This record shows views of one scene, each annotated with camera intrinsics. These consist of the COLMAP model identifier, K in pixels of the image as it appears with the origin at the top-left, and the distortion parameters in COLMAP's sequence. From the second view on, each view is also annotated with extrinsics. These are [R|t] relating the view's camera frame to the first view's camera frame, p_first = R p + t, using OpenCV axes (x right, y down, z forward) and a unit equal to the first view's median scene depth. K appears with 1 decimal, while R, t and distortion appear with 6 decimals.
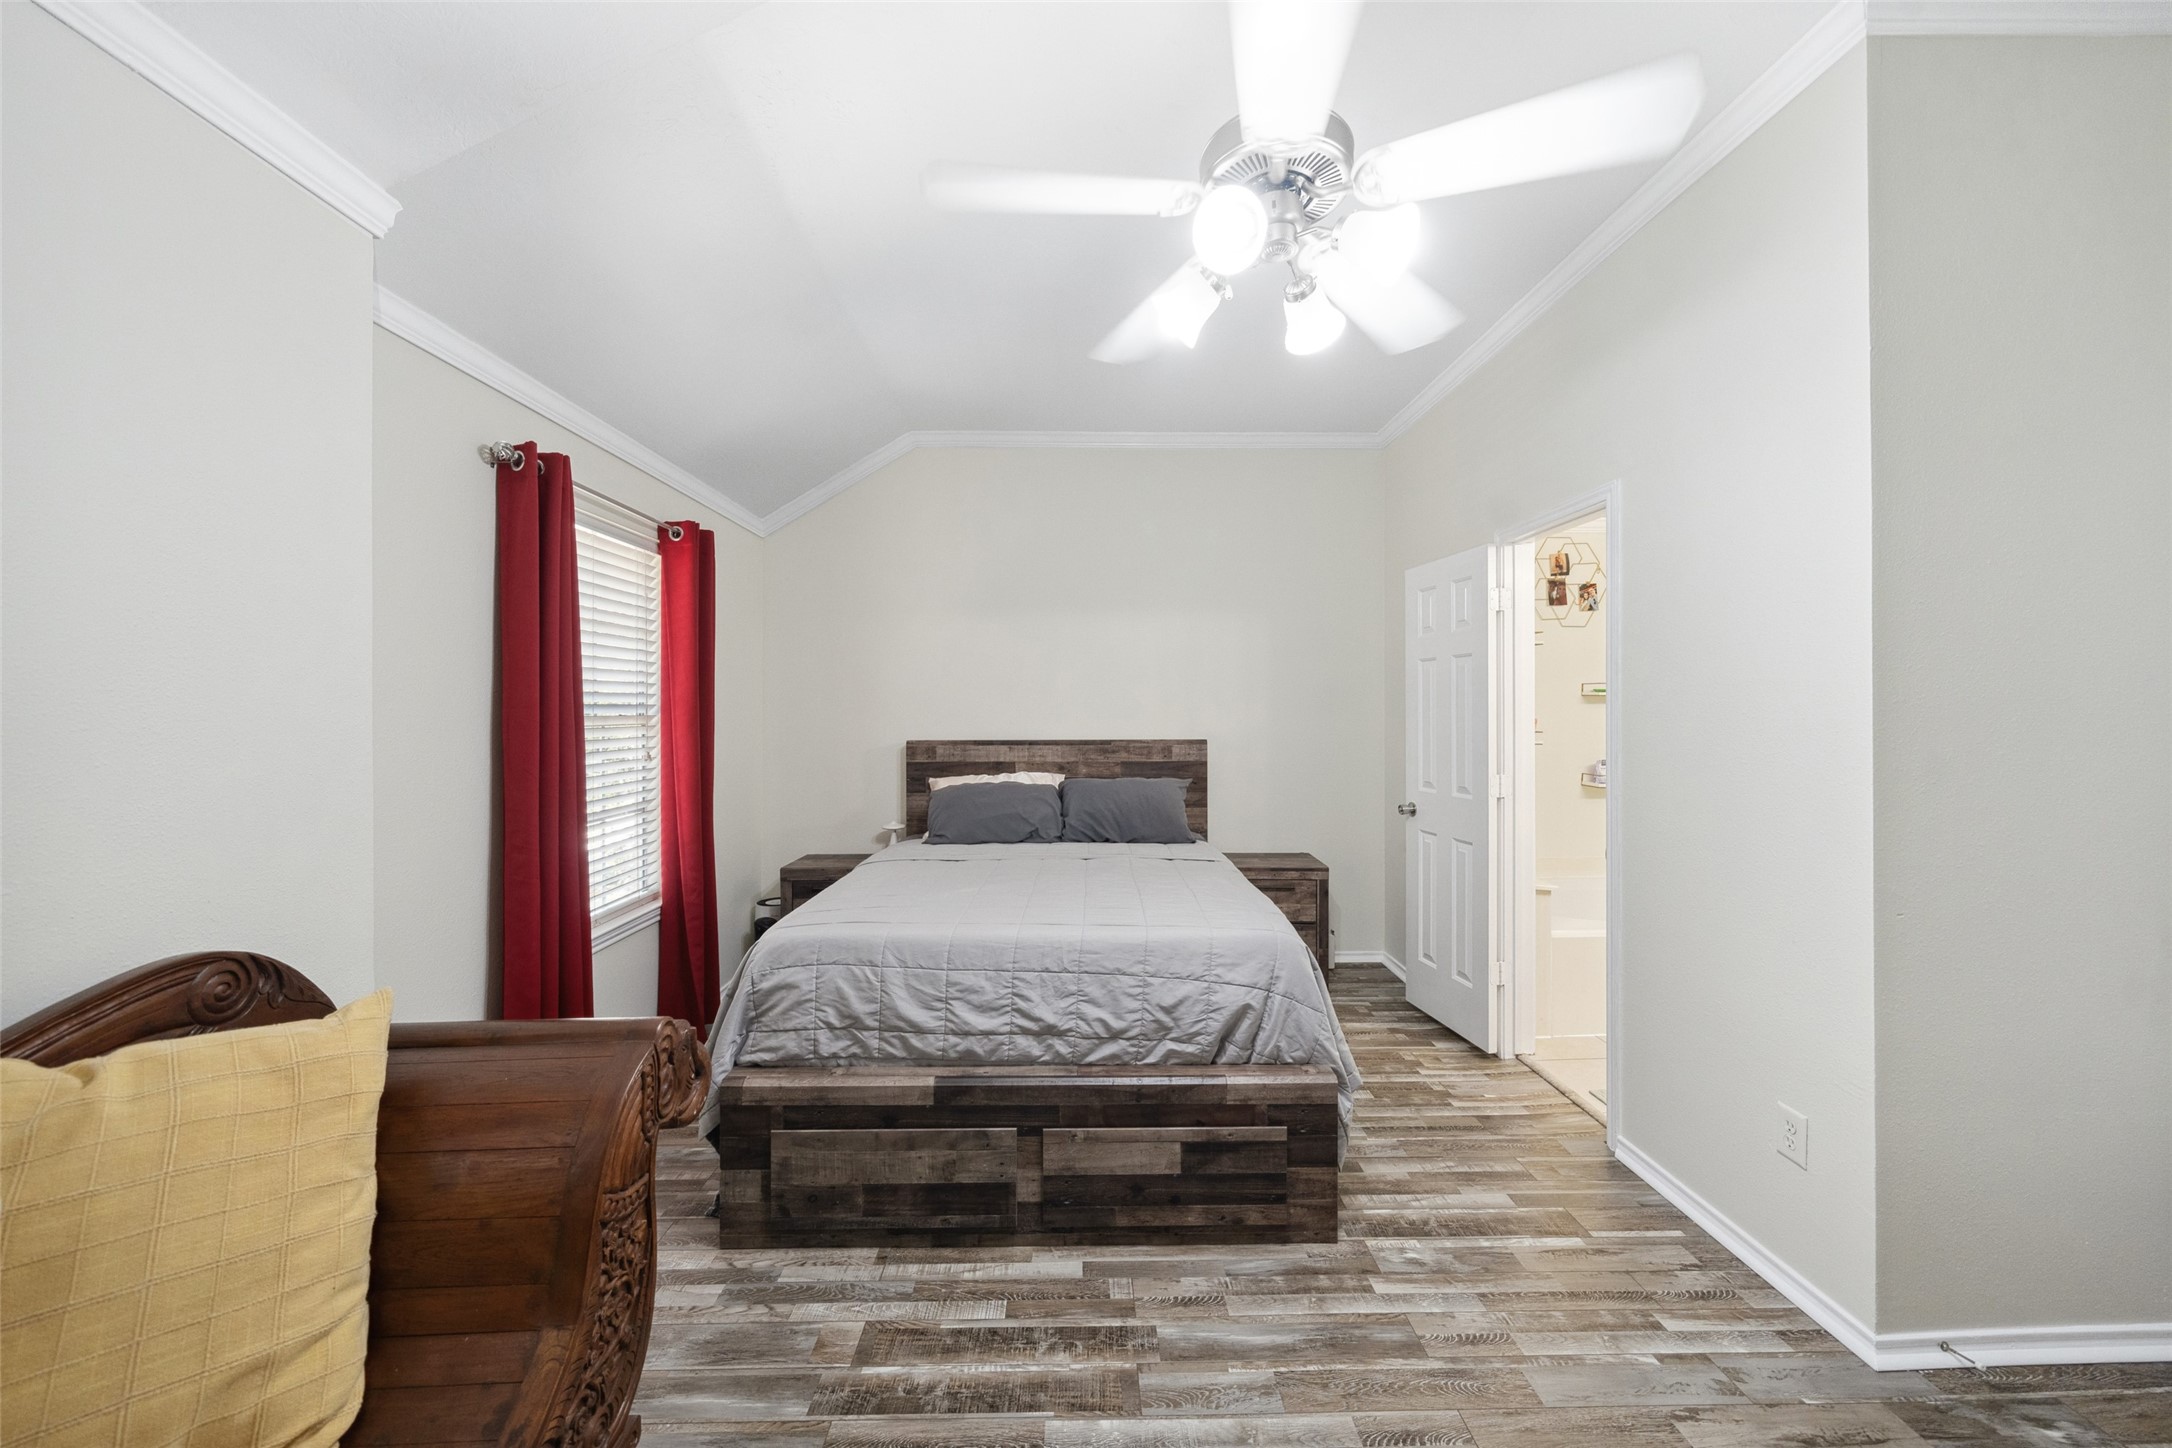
lens RADIAL K [[814.3, 0, 1087.0], [0, 814.3, 712.2], [0, 0, 1]] dist [-0.003356, 0.000249]
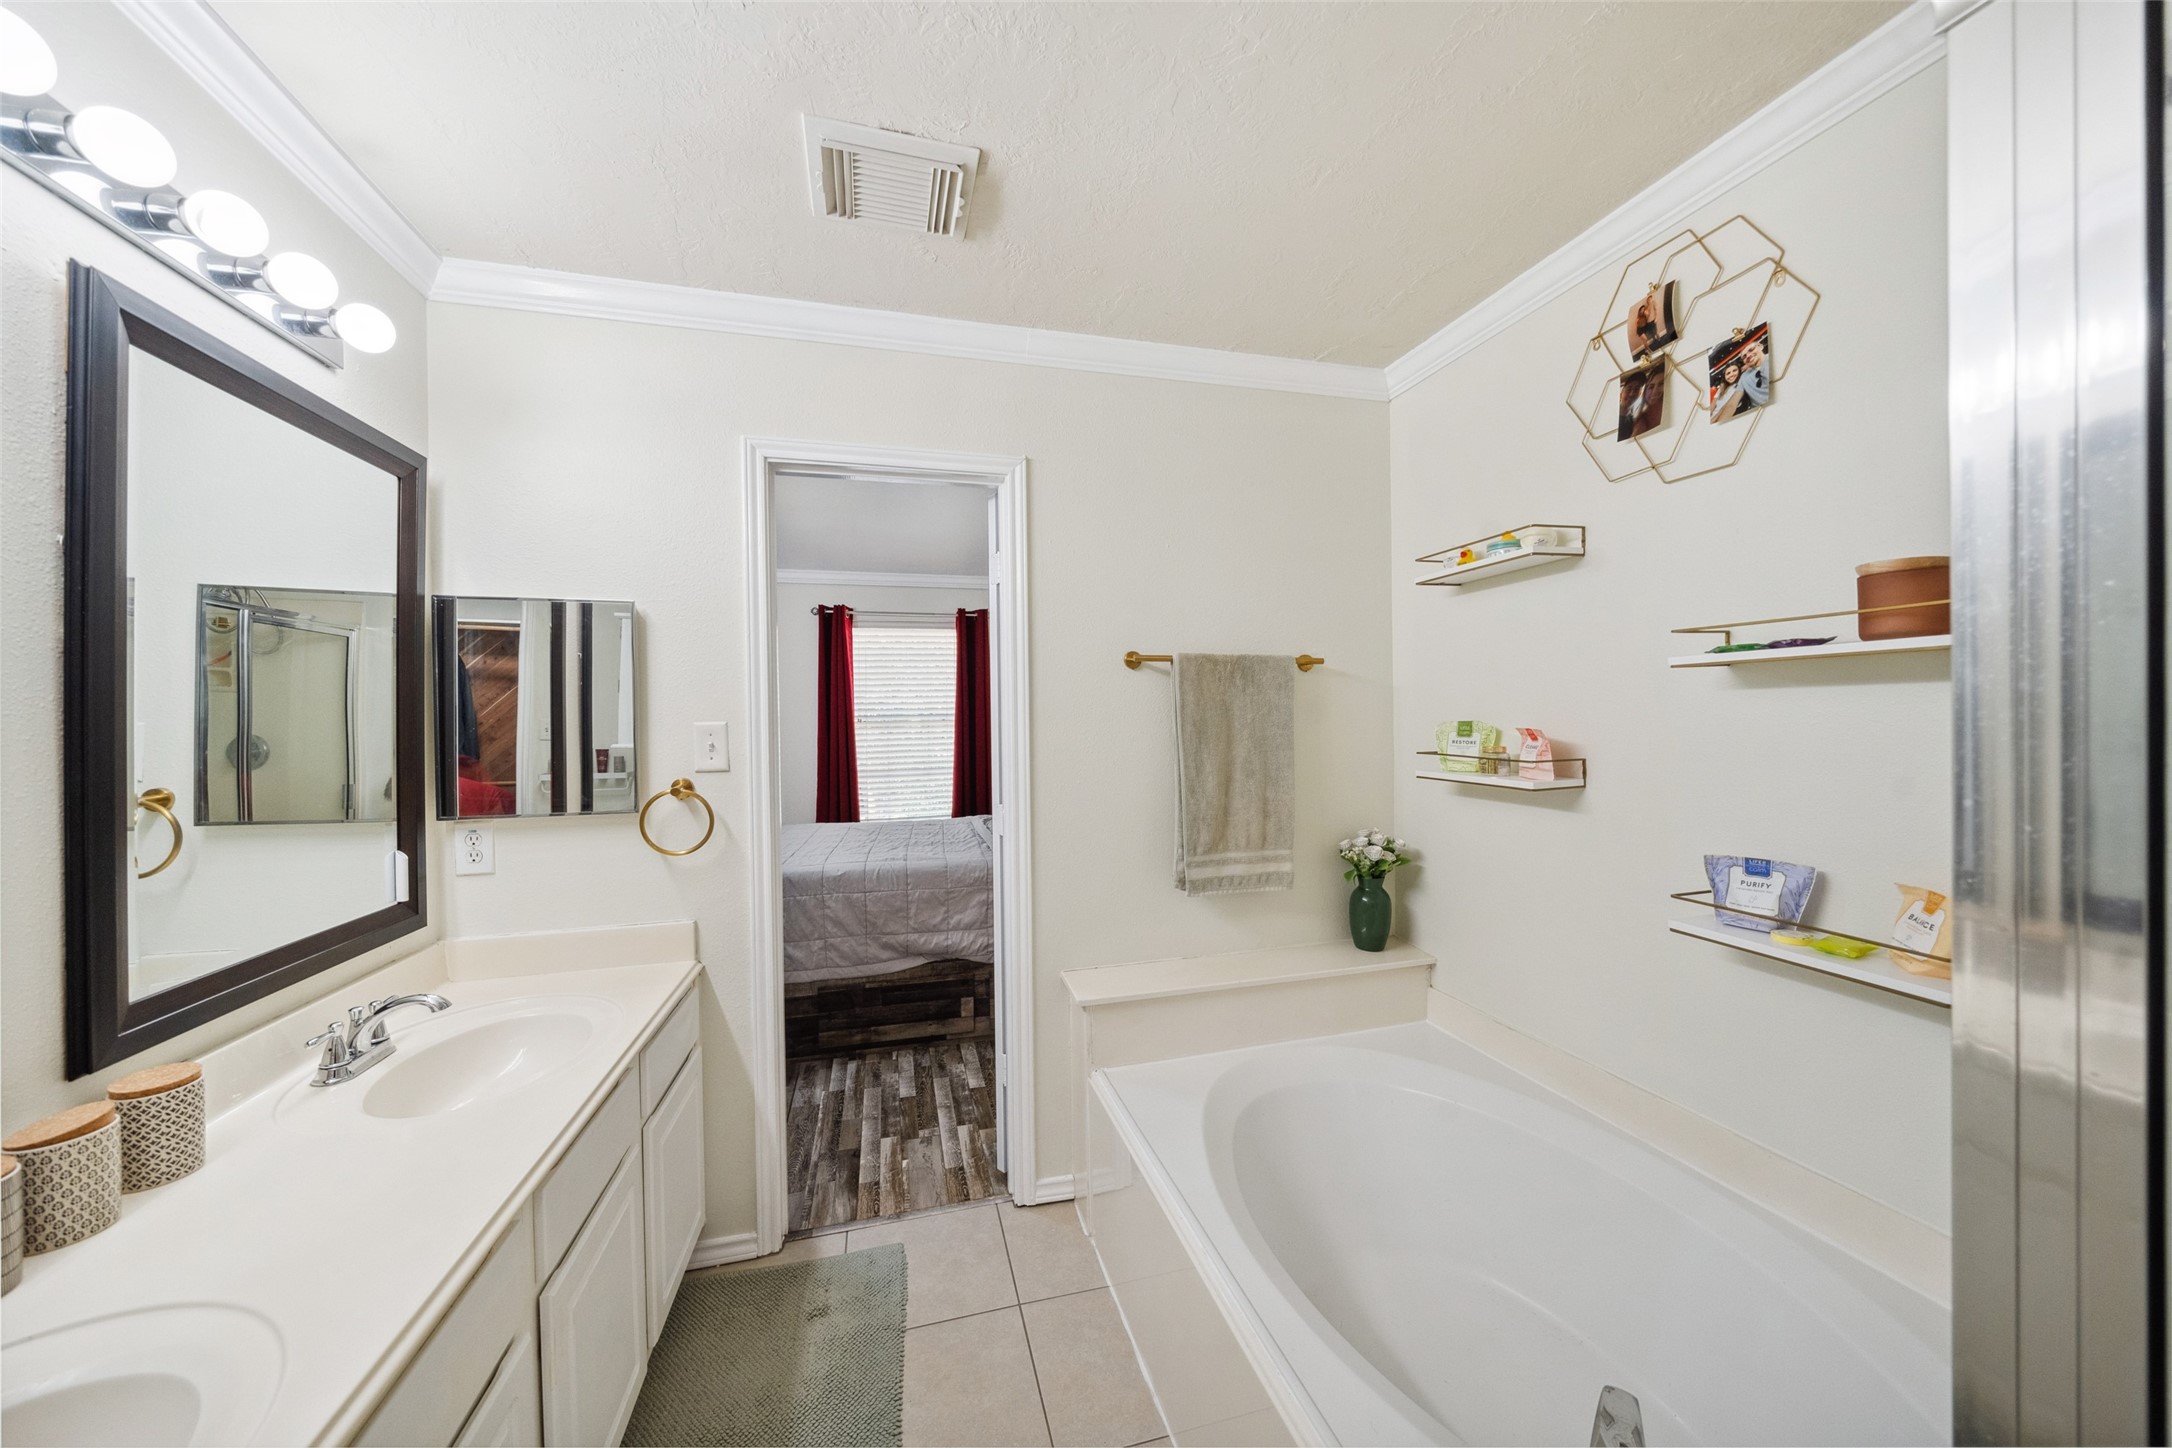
lens RADIAL K [[763.7, 0, 1086.8], [0, 763.7, 717.7], [0, 0, 1]] dist [-0.004395, 0.000266]
pose [[0.230111, 0.005452, -0.973149, 0.866101], [0.004055, 0.999970, 0.006561, -0.001074], [0.973156, -0.005456, 0.230082, 0.661542]]
